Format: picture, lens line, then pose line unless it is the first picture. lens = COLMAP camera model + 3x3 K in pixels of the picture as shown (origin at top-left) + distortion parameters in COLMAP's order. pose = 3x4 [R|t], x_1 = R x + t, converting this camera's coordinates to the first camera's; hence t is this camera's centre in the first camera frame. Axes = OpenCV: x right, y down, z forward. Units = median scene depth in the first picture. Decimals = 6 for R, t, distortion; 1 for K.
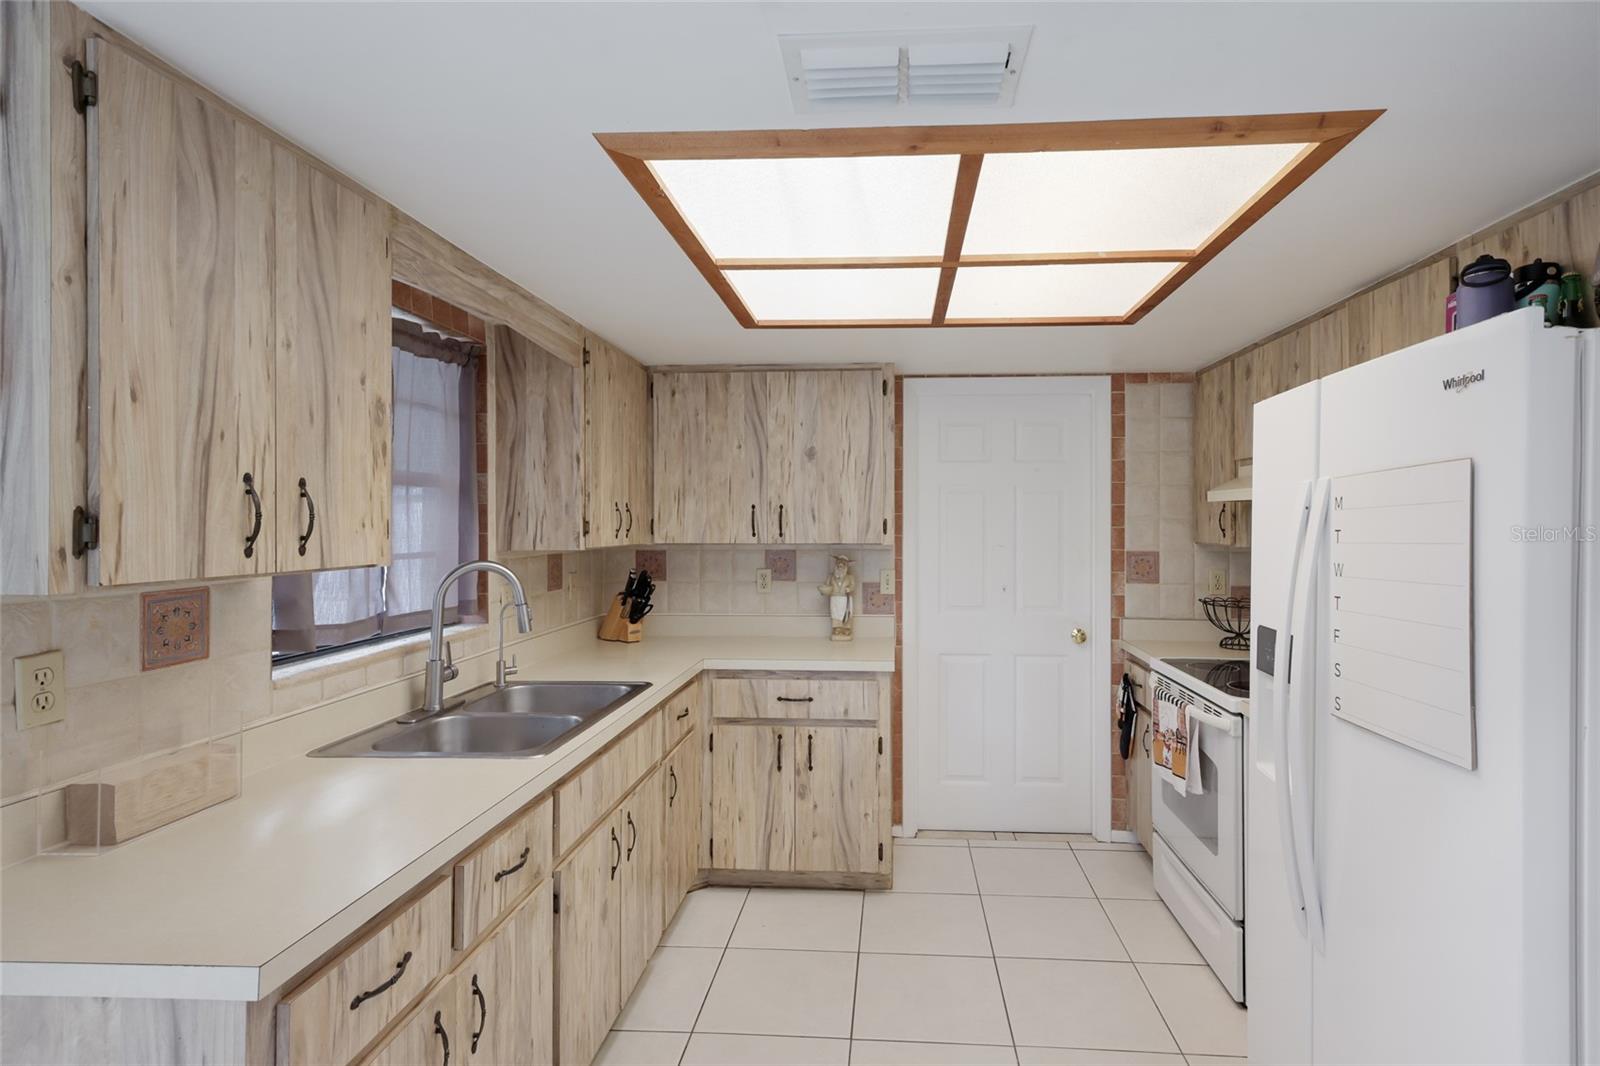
lens RADIAL K [[797.0, 0, 846.1], [0, 797.0, 517.5], [0, 0, 1]] dist [0.002938, 0.001587]
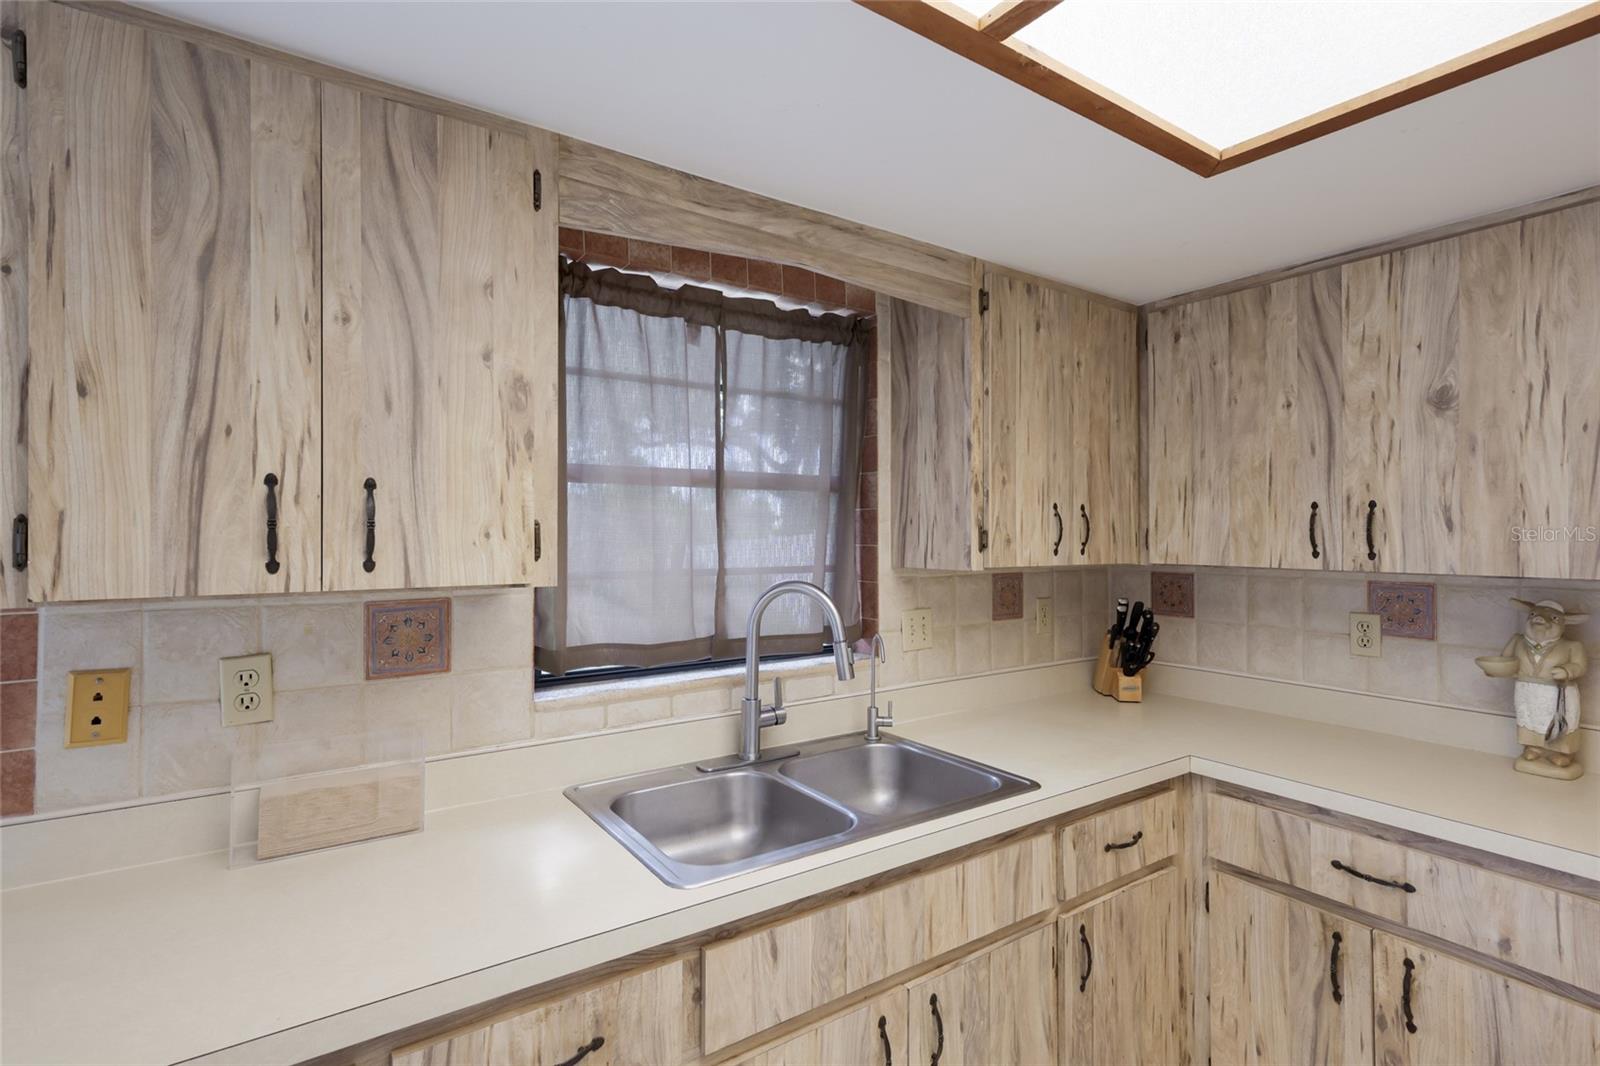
lens RADIAL K [[768.7, 0, 798.9], [0, 768.7, 526.1], [0, 0, 1]] dist [0.014963, -0.000894]
pose [[0.616951, -0.003123, -0.786995, 0.116648], [0.002620, 0.999995, -0.001914, 0.001553], [0.786997, -0.000881, 0.616956, 0.447483]]
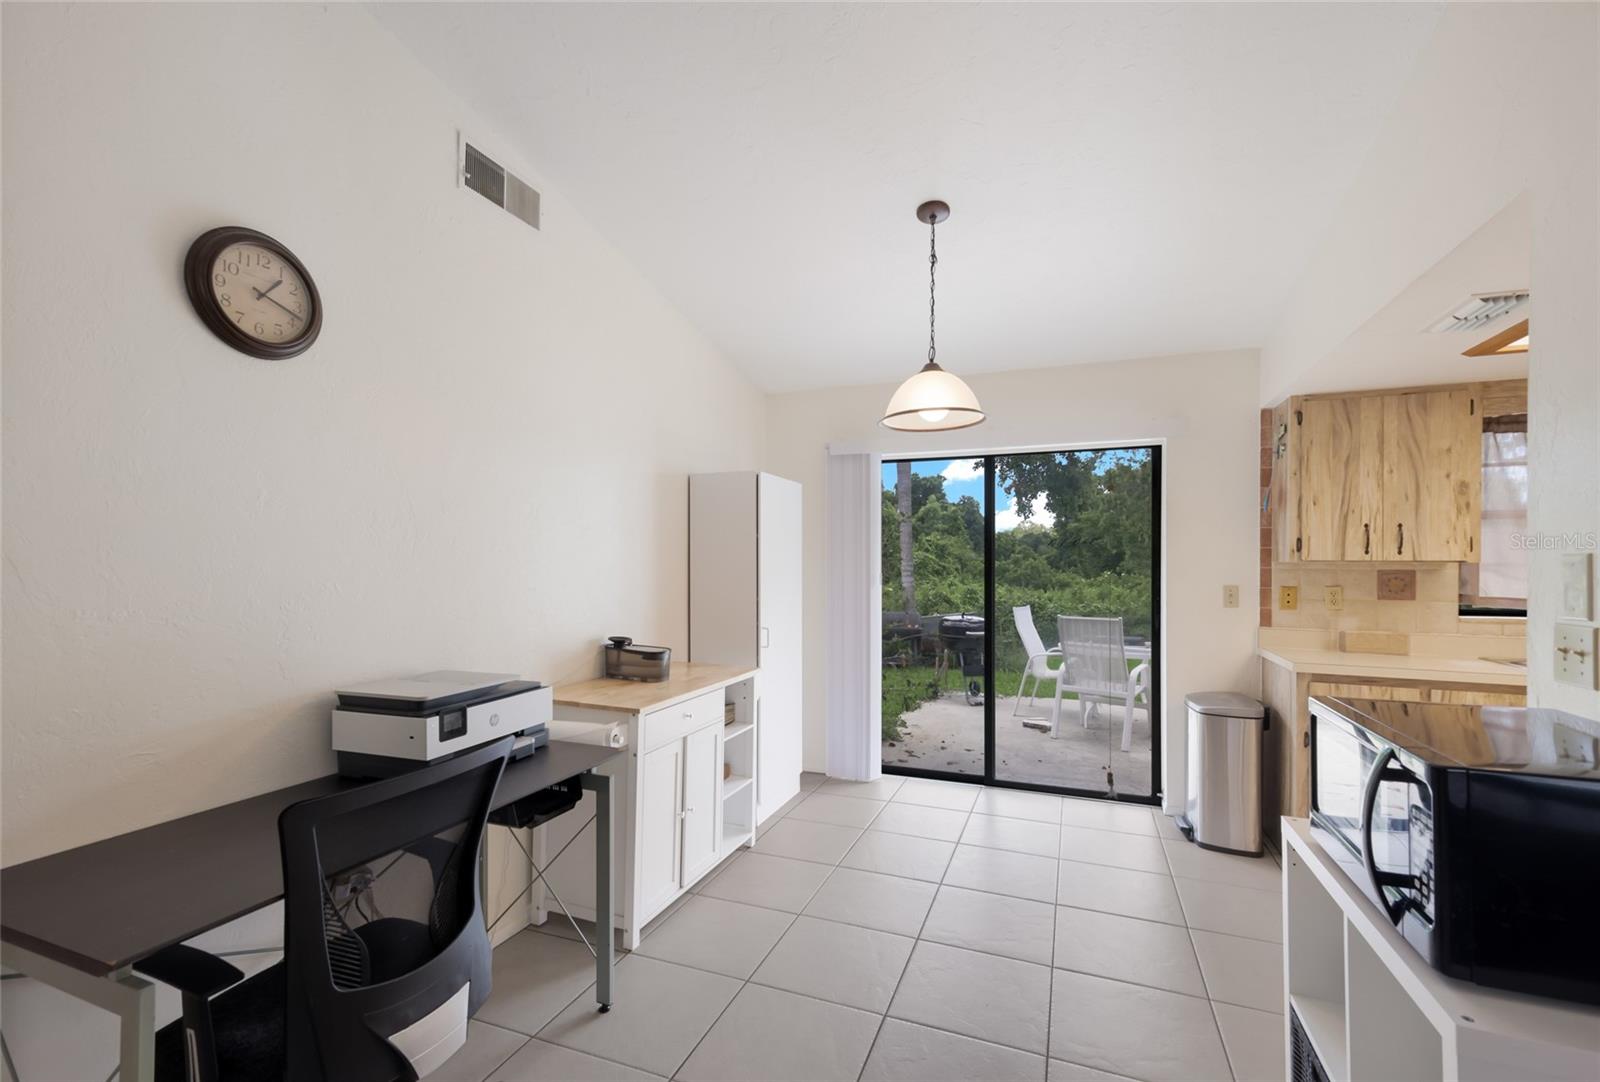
lens RADIAL K [[708.1, 0, 792.3], [0, 708.1, 565.8], [0, 0, 1]] dist [0.013264, -0.000449]
pose [[-0.310429, 0.005722, -0.950579, 1.053582], [0.004789, 0.999979, 0.004456, 0.033183], [0.950584, -0.003169, -0.310450, -0.055134]]
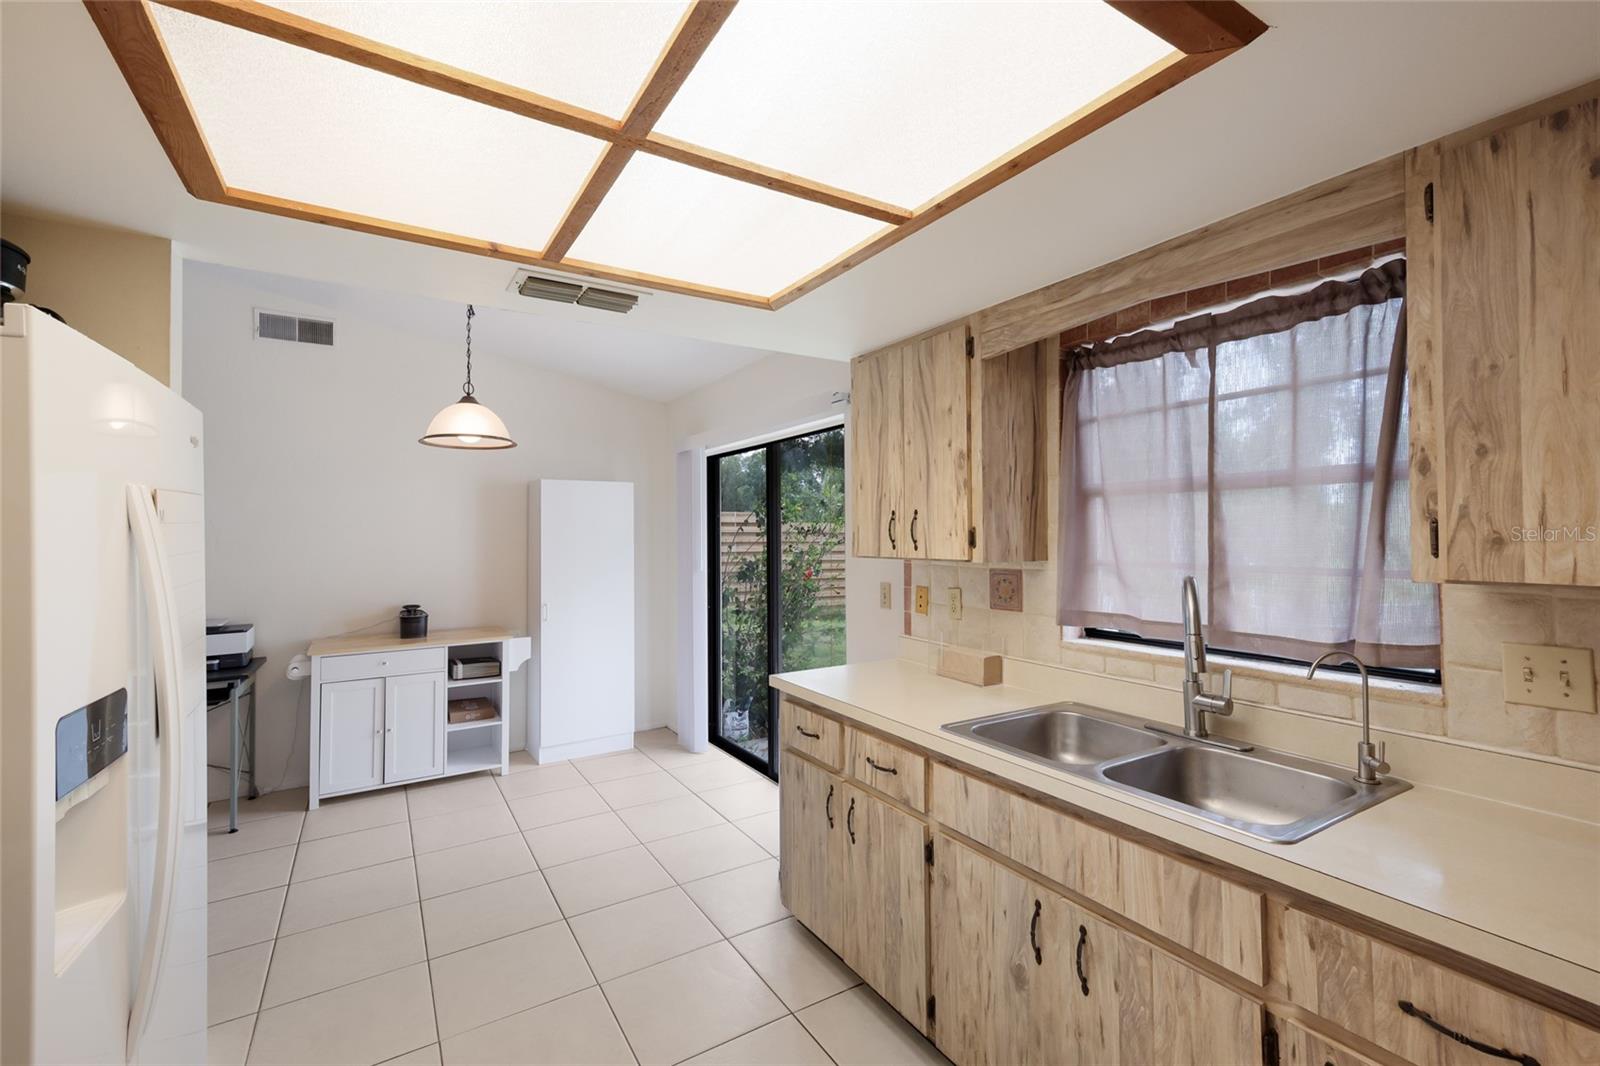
lens RADIAL K [[679.2, 0, 801.3], [0, 679.2, 522.1], [0, 0, 1]] dist [-0.000875, 0.000924]
pose [[-0.814751, -0.005452, -0.579785, 0.249079], [0.009933, 0.999678, -0.023359, 0.008047], [0.579725, -0.024791, -0.814435, 1.127345]]
